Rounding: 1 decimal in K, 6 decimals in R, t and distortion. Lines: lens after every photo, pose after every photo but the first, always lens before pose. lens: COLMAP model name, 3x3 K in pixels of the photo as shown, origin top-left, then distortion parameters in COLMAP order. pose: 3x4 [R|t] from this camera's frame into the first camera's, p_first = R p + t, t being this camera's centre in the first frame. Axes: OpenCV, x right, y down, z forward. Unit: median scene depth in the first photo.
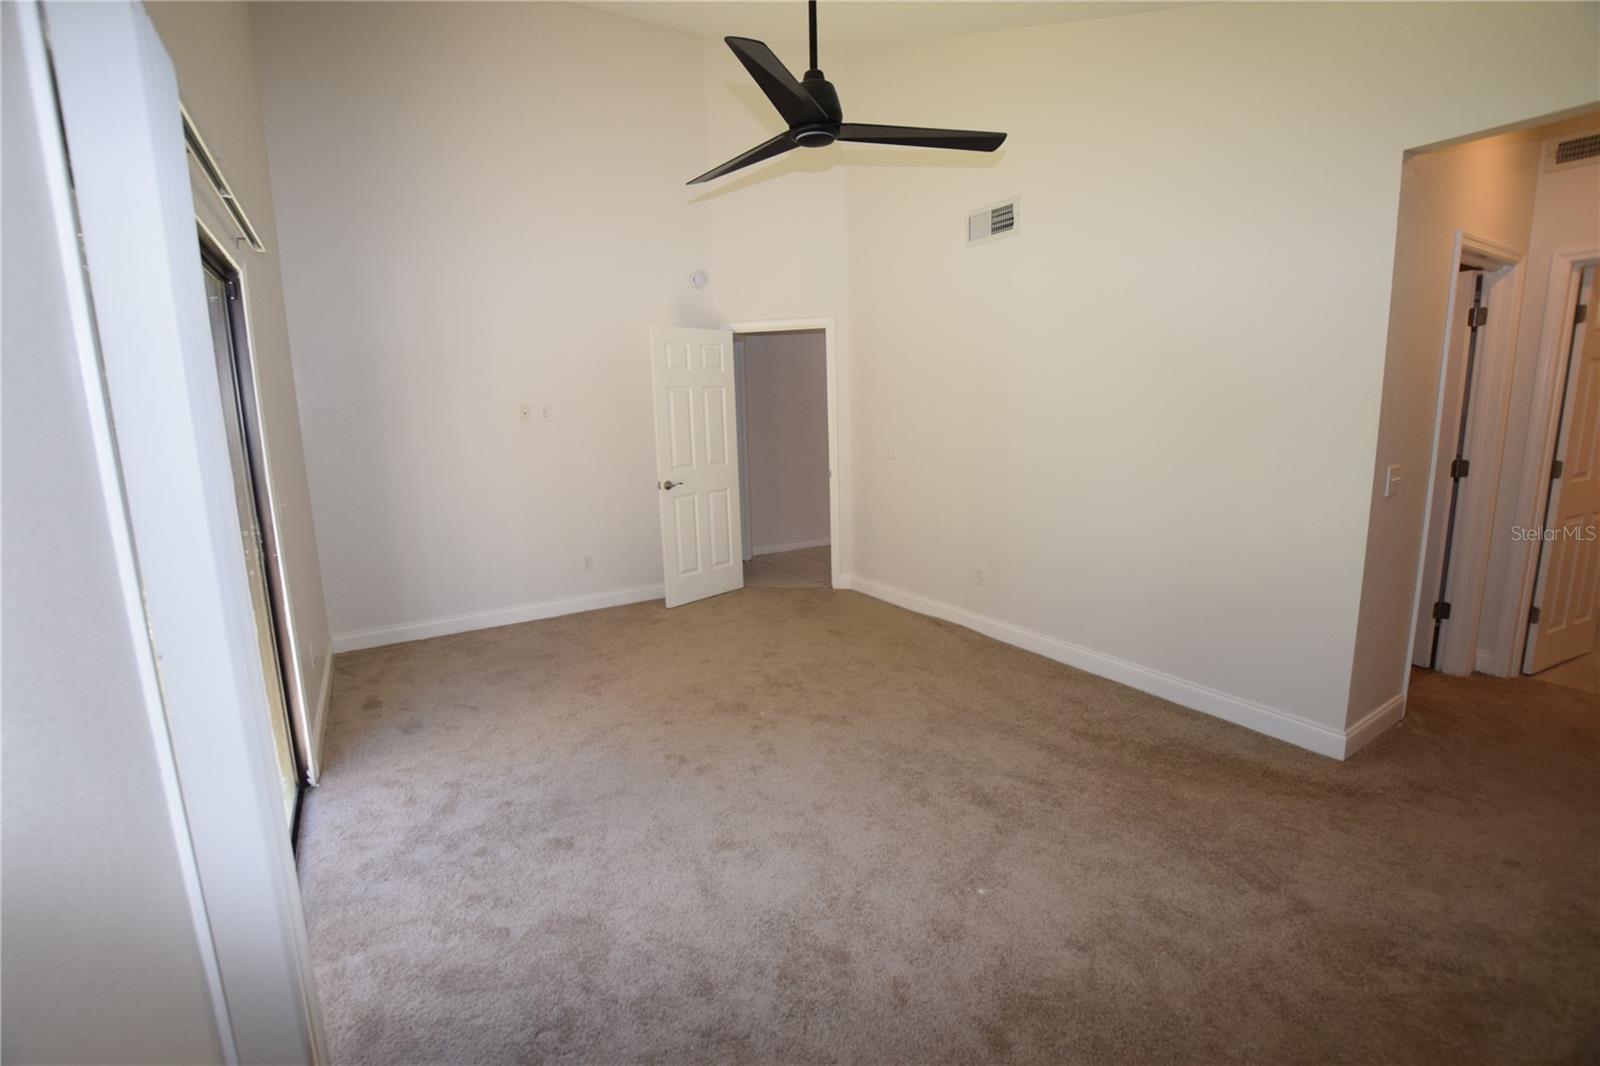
lens RADIAL K [[701.2, 0, 791.9], [0, 701.2, 529.2], [0, 0, 1]] dist [-0.029590, 0.001910]
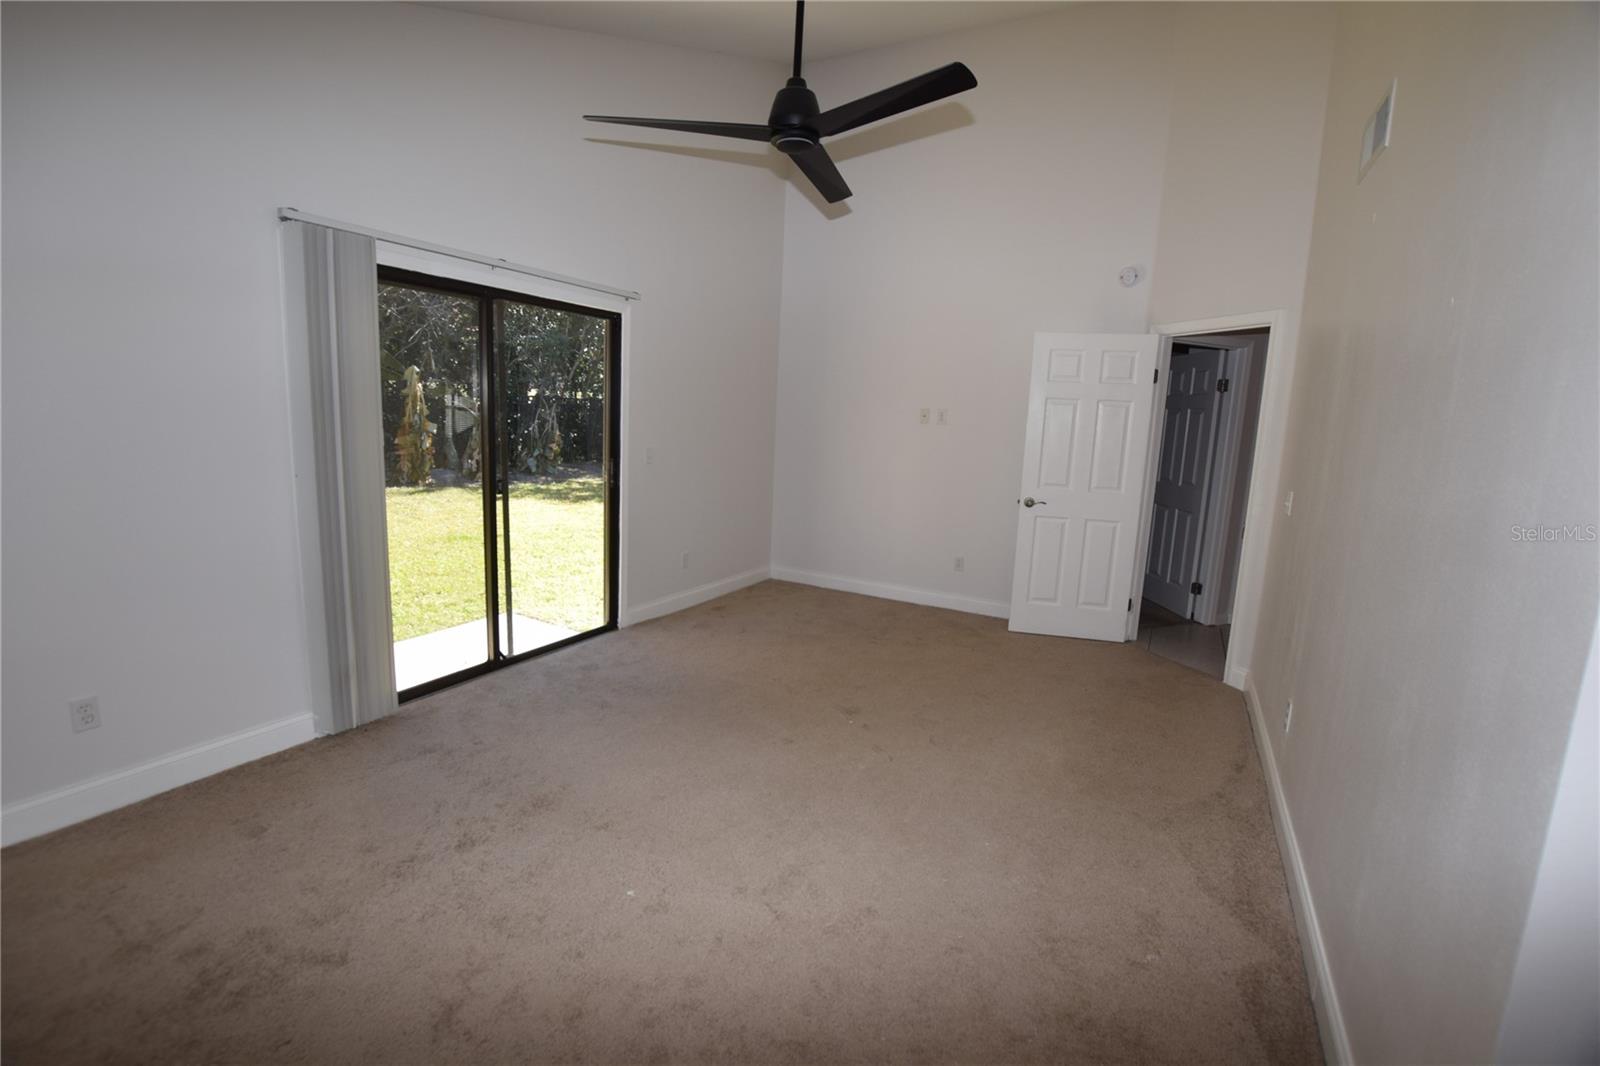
lens RADIAL K [[701.2, 0, 790.9], [0, 701.2, 528.4], [0, 0, 1]] dist [-0.029590, 0.001910]
pose [[0.502251, 0.189658, -0.843667, 0.457031], [-0.209036, 0.973344, 0.094367, -0.050552], [0.839076, 0.128961, 0.528508, 0.244769]]
